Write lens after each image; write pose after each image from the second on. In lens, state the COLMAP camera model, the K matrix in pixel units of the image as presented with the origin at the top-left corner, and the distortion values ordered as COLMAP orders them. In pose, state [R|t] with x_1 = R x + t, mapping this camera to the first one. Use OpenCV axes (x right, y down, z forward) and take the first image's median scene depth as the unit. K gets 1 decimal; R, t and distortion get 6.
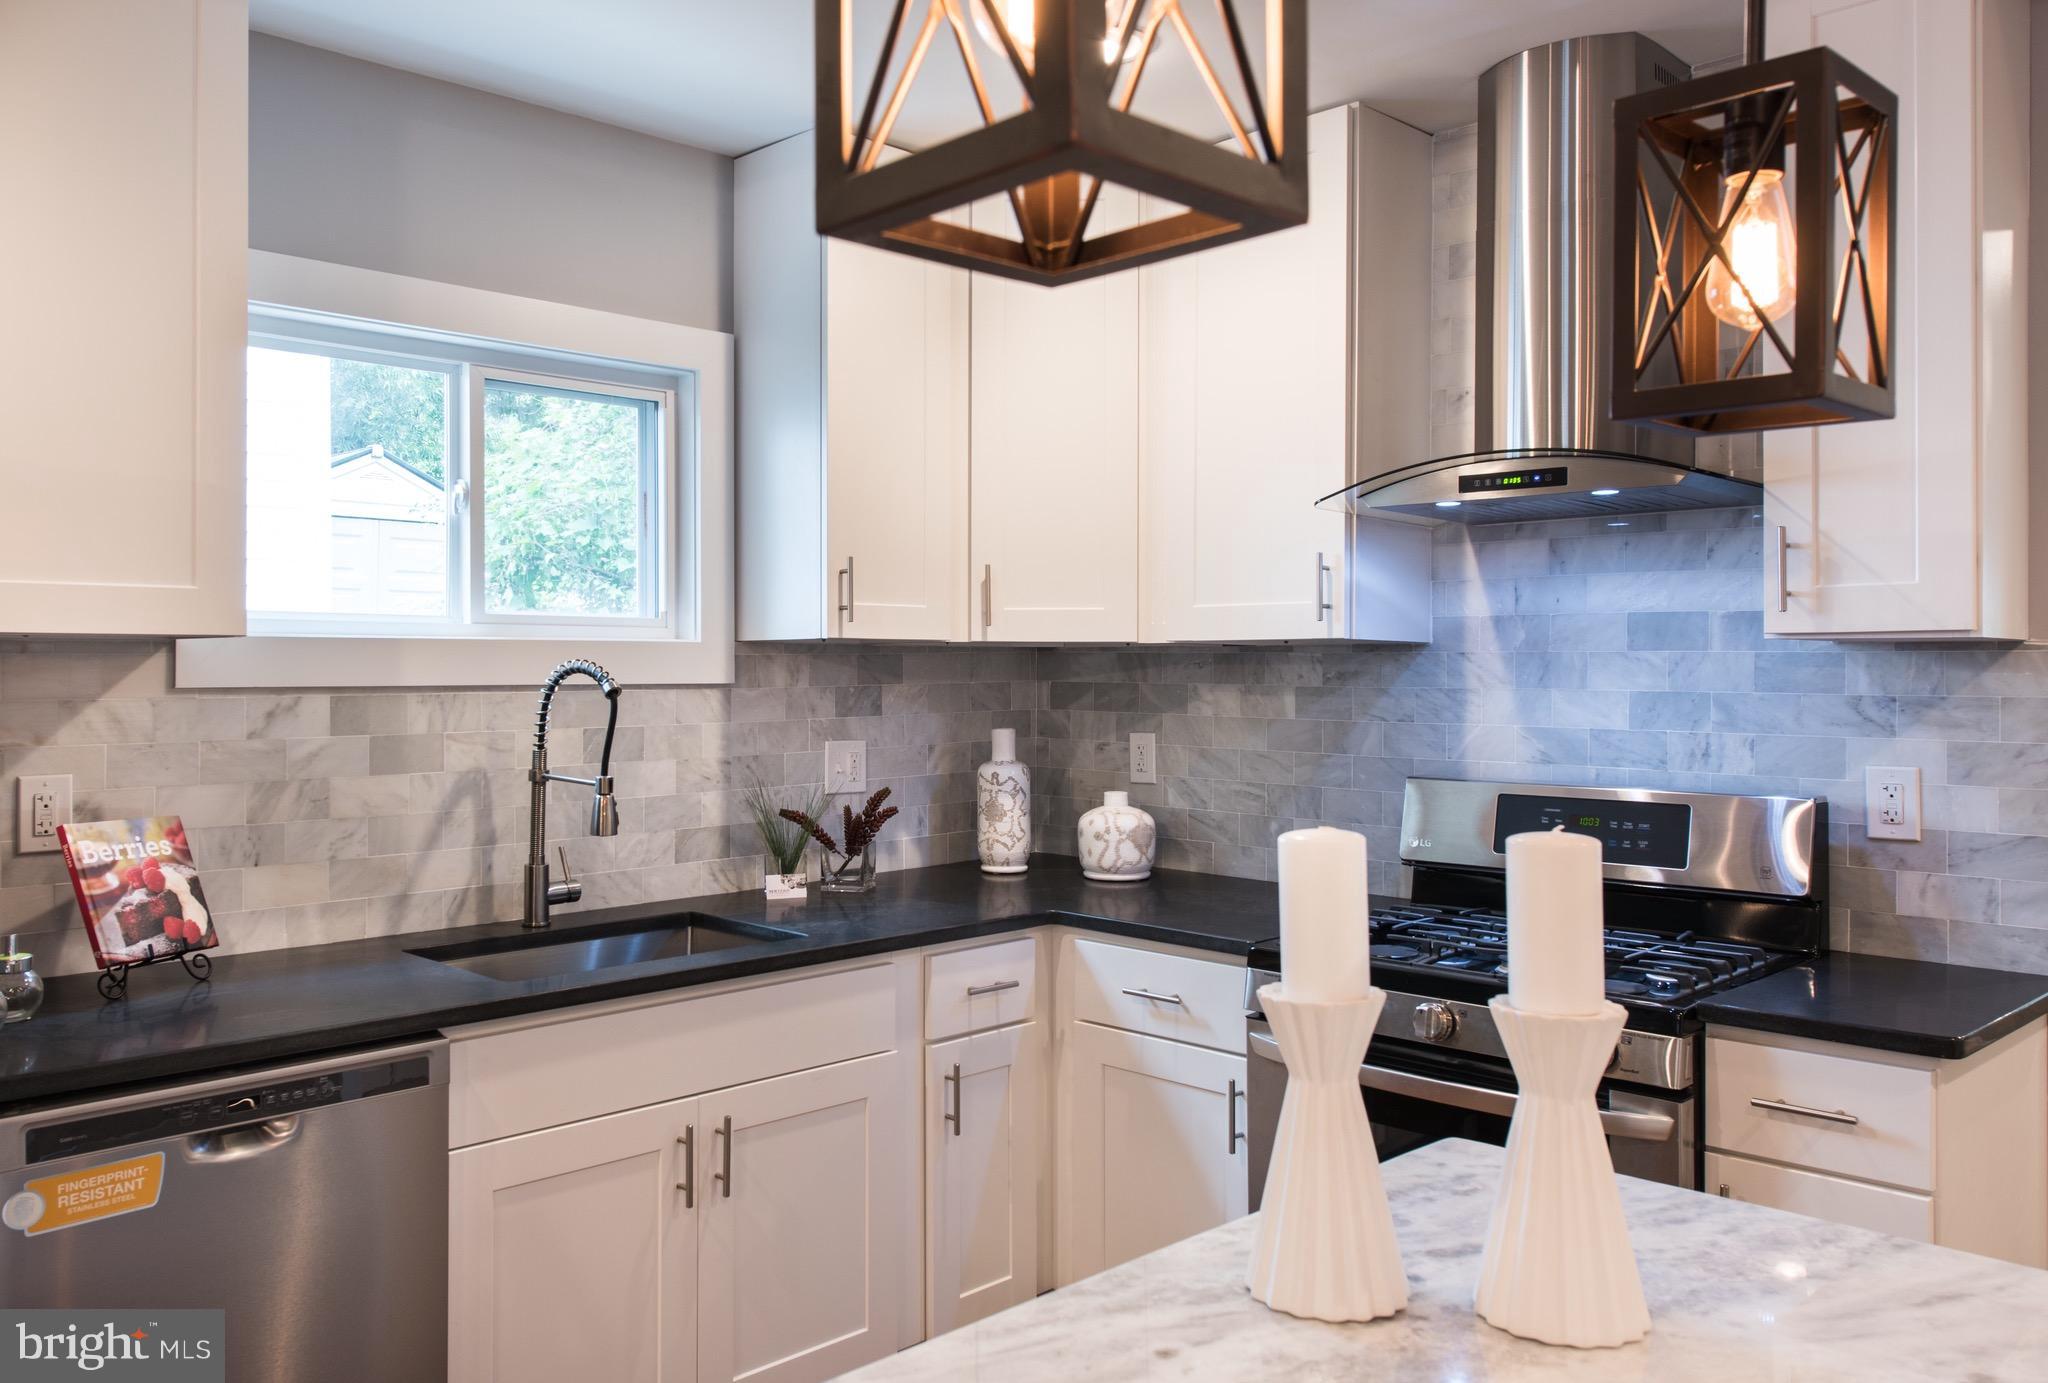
lens RADIAL K [[1624.1, 0, 899.8], [0, 1624.1, 664.9], [0, 0, 1]] dist [0.003957, -0.005819]
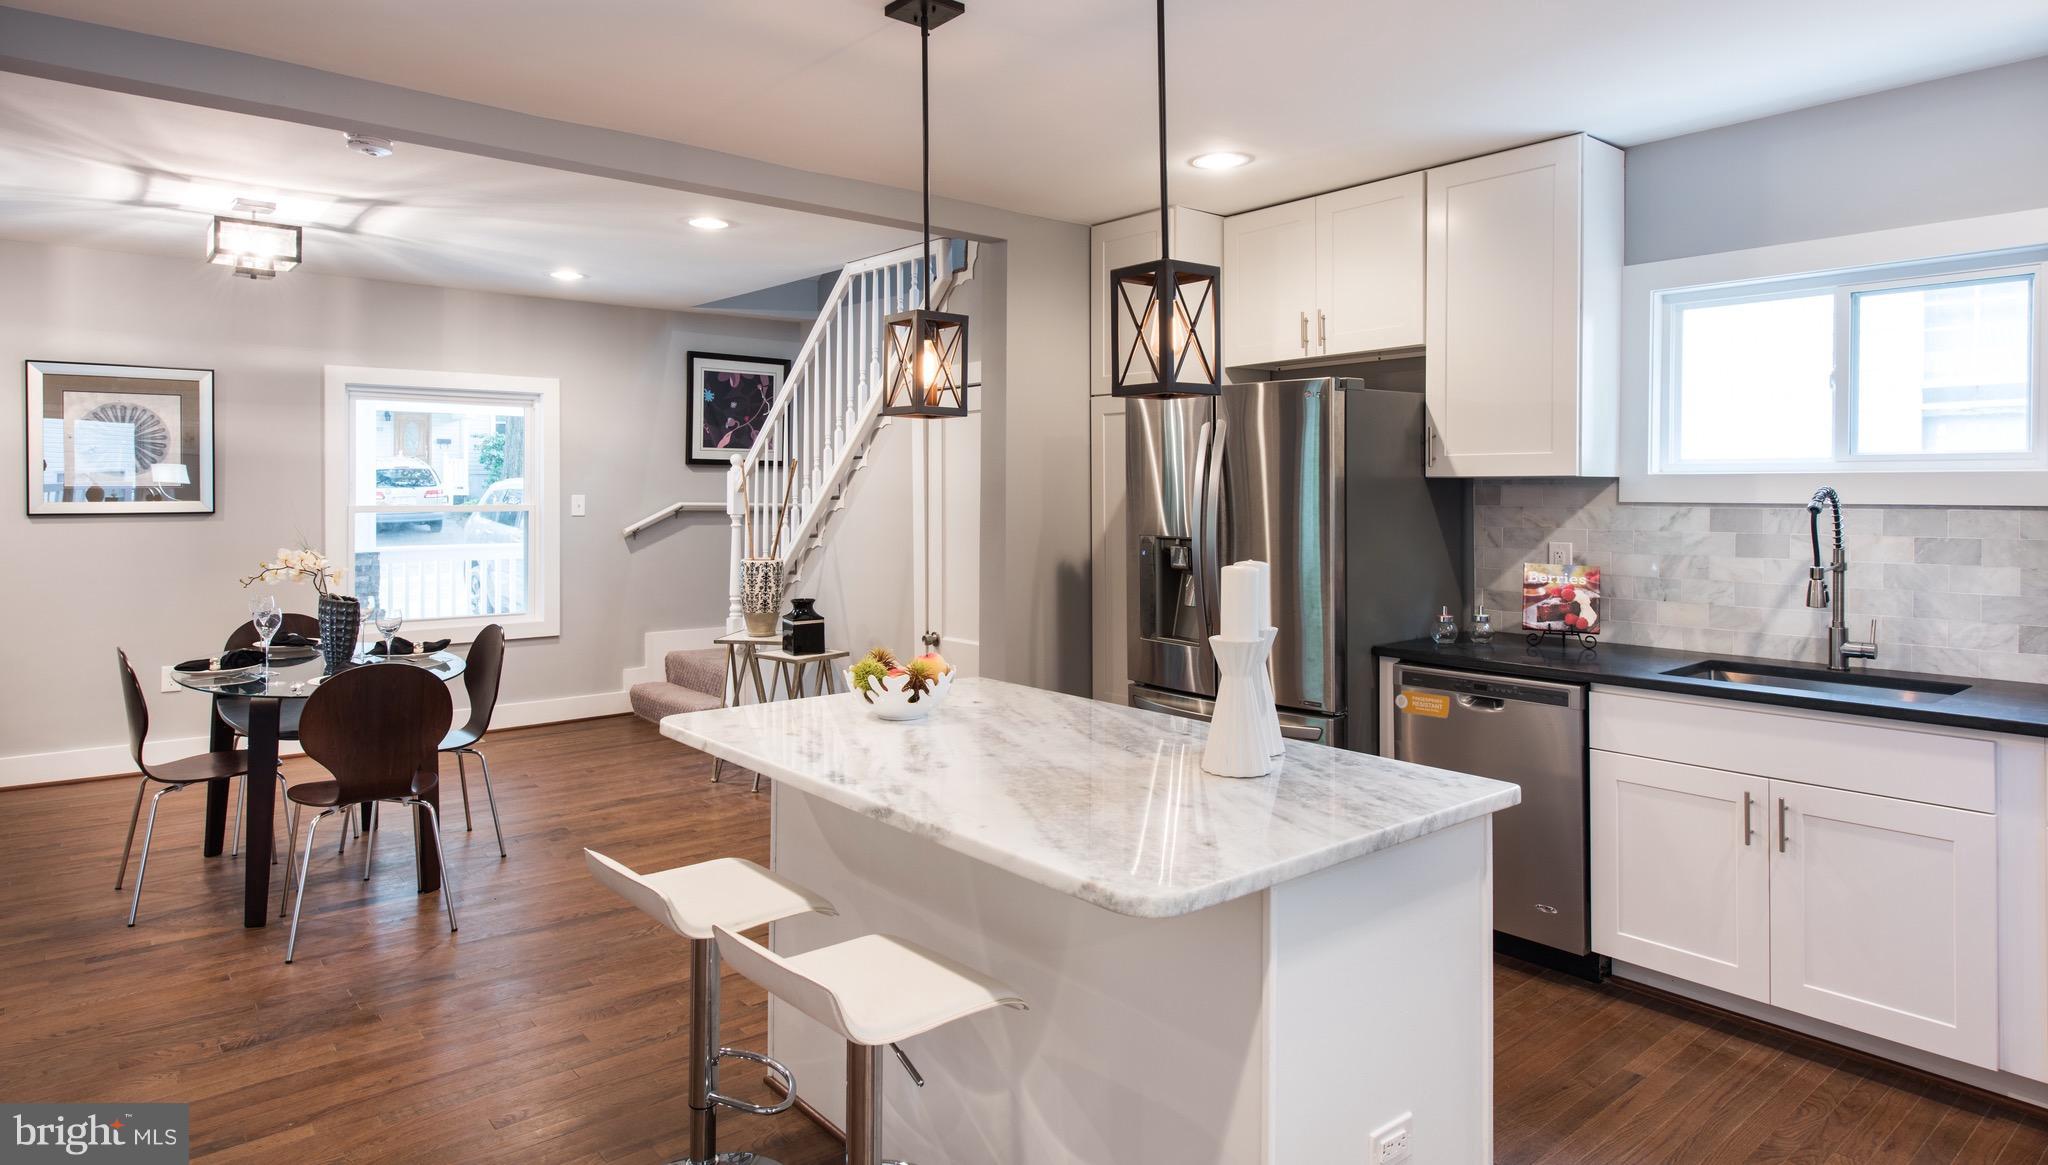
lens RADIAL K [[1173.4, 0, 1075.2], [0, 1173.4, 508.6], [0, 0, 1]] dist [-0.003996, -0.002438]
pose [[-0.039147, 0.018325, -0.999065, 0.812745], [0.000341, 0.999832, 0.018326, -0.003063], [0.999233, 0.000376, -0.039147, 0.341059]]
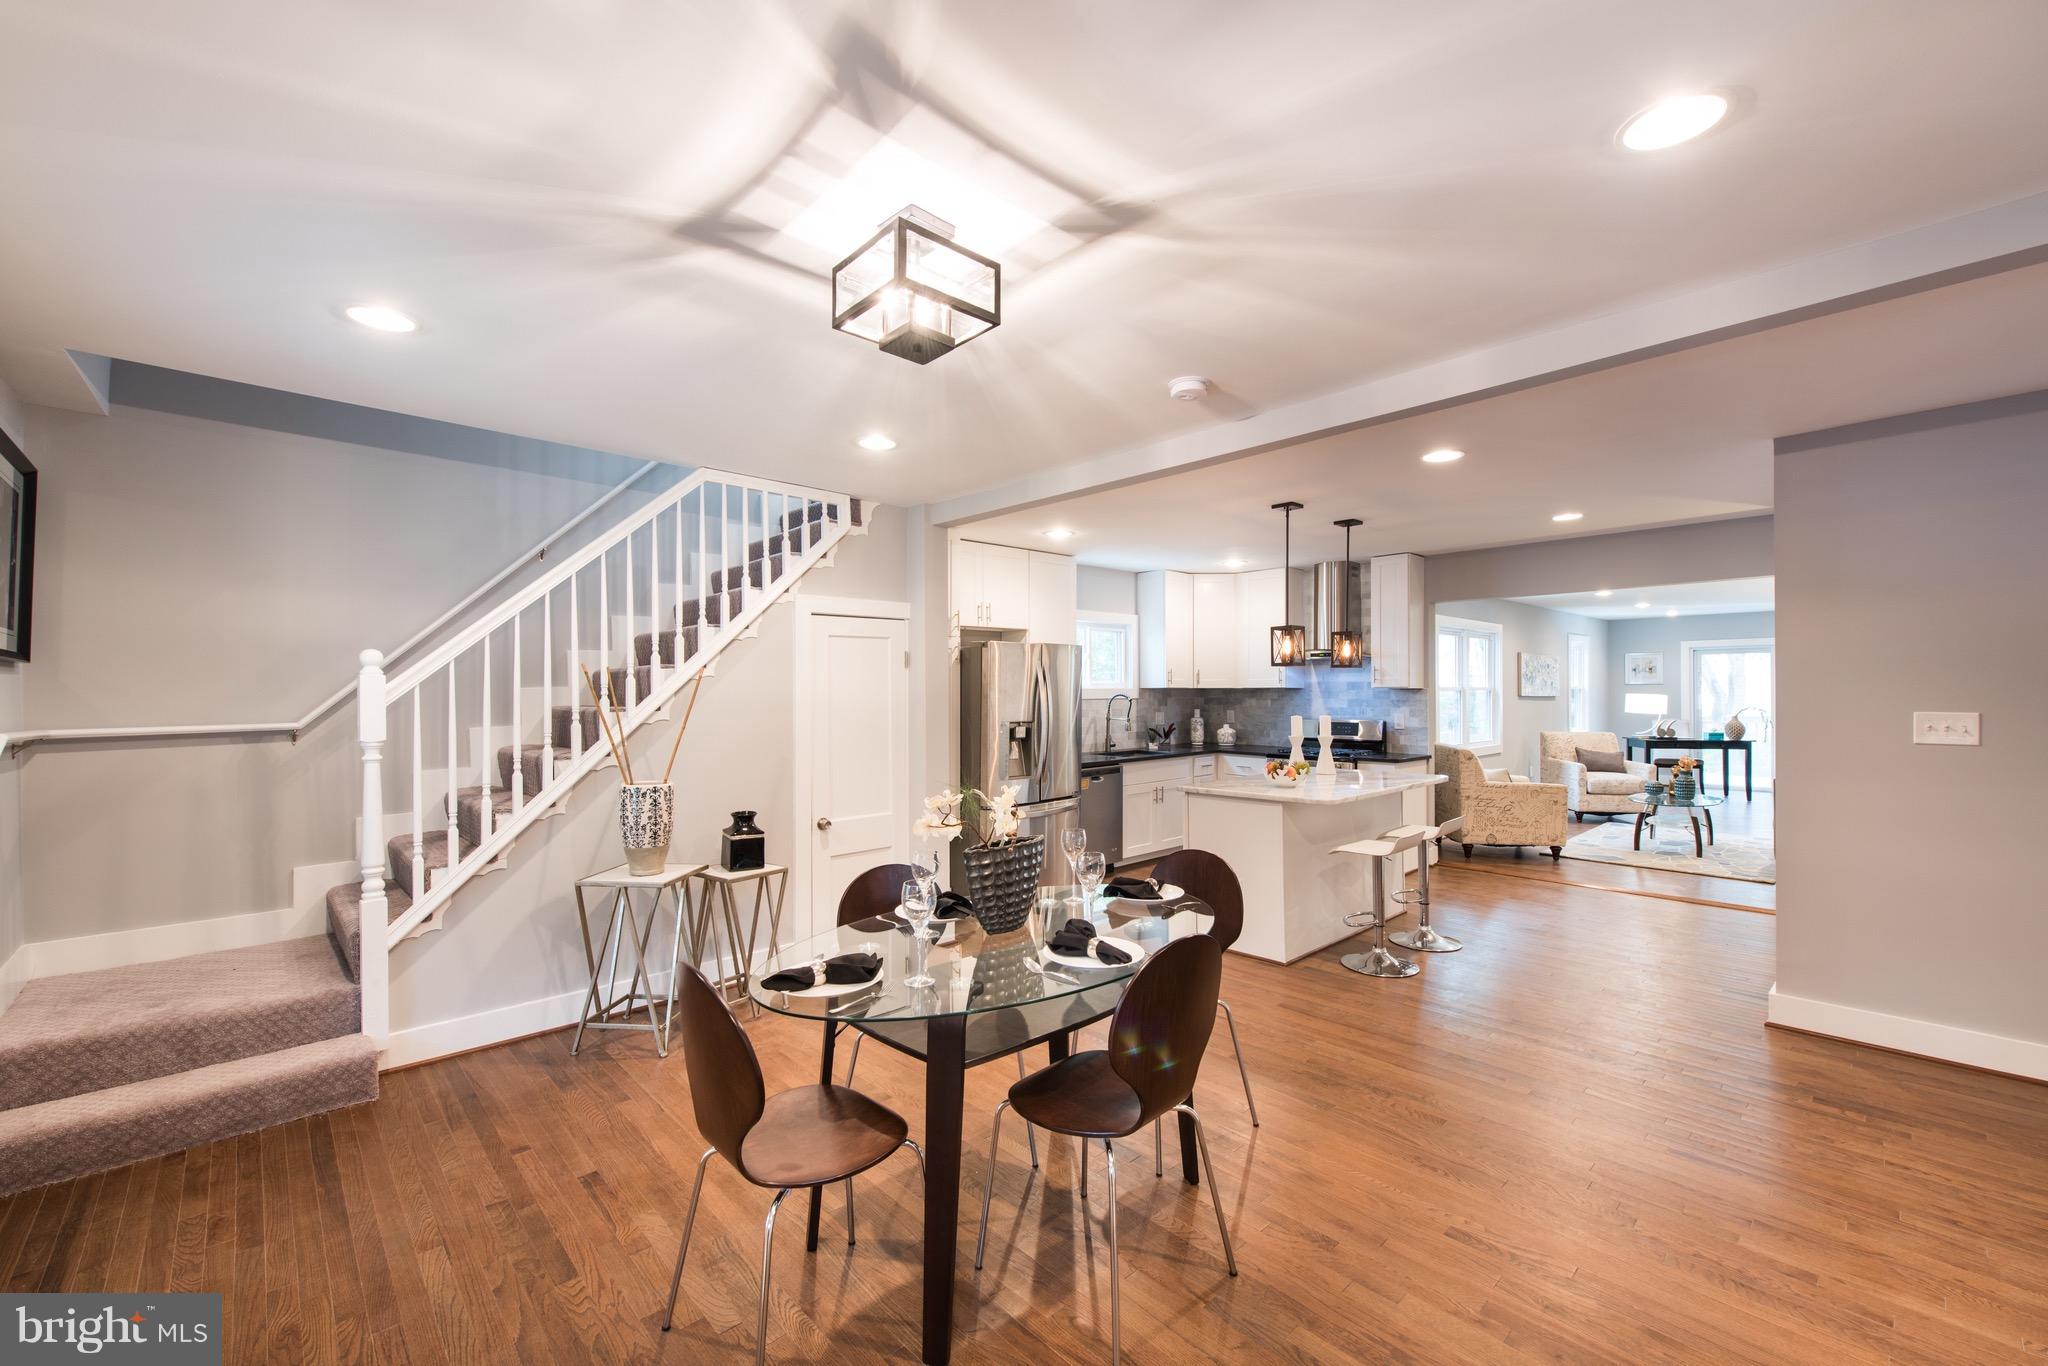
lens RADIAL K [[827.7, 0, 1024.9], [0, 827.7, 694.4], [0, 0, 1]] dist [-0.000925, 0.000003]
pose [[0.999966, -0.003902, 0.007324, -0.449340], [0.003857, 0.999973, 0.006210, -0.013900], [-0.007348, -0.006181, 0.999954, -1.247515]]
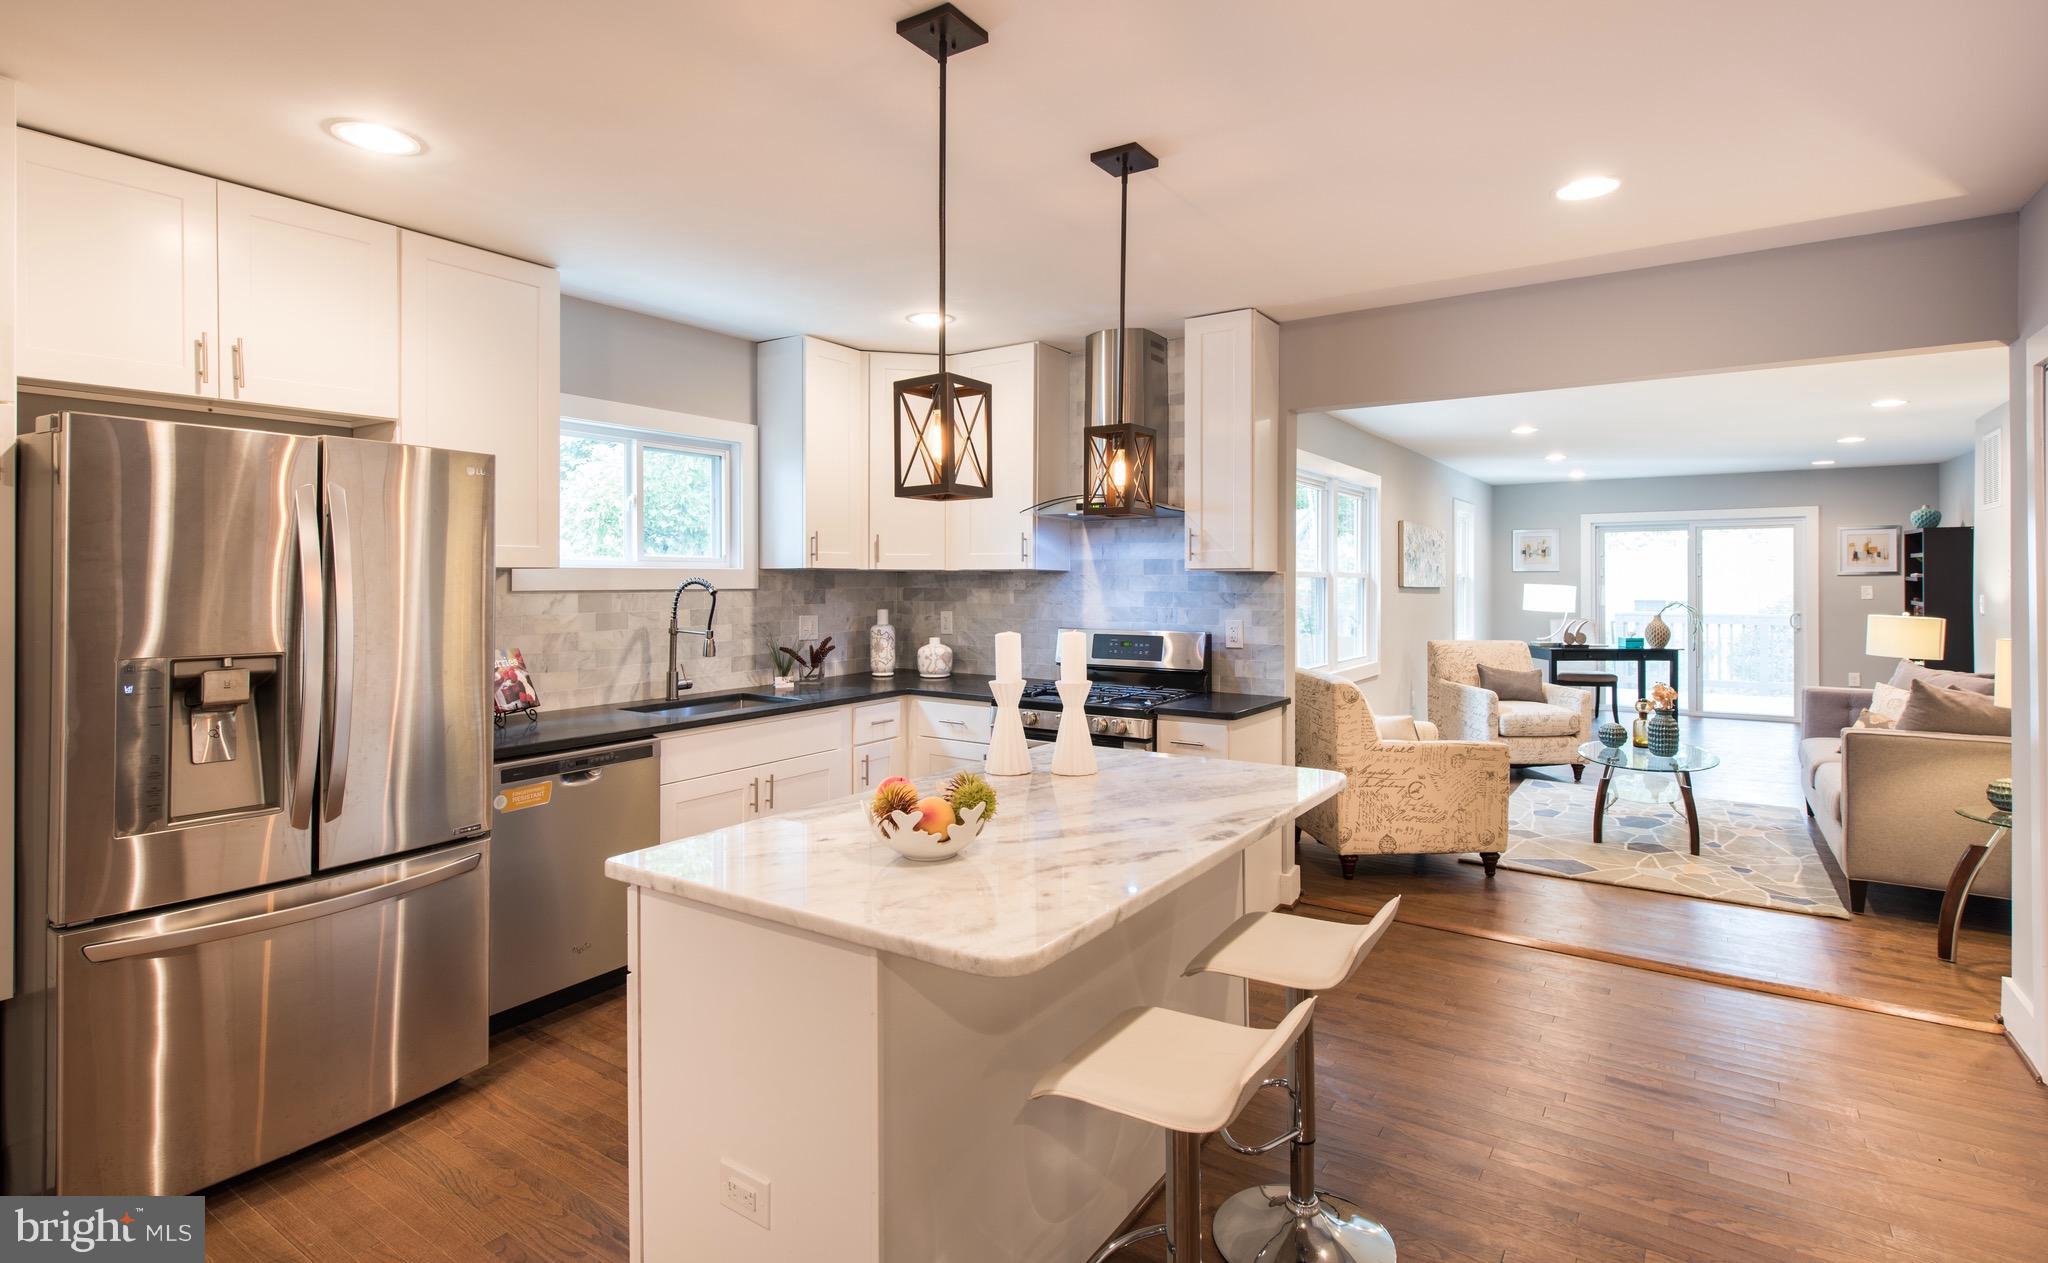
lens RADIAL K [[1006.3, 0, 1034.0], [0, 1006.3, 579.3], [0, 0, 1]] dist [0.004705, 0.000176]
pose [[0.970856, 0.000885, 0.239660, -0.072954], [-0.001330, 0.999998, 0.001698, -0.003940], [-0.239658, -0.001967, 0.970855, -0.411236]]
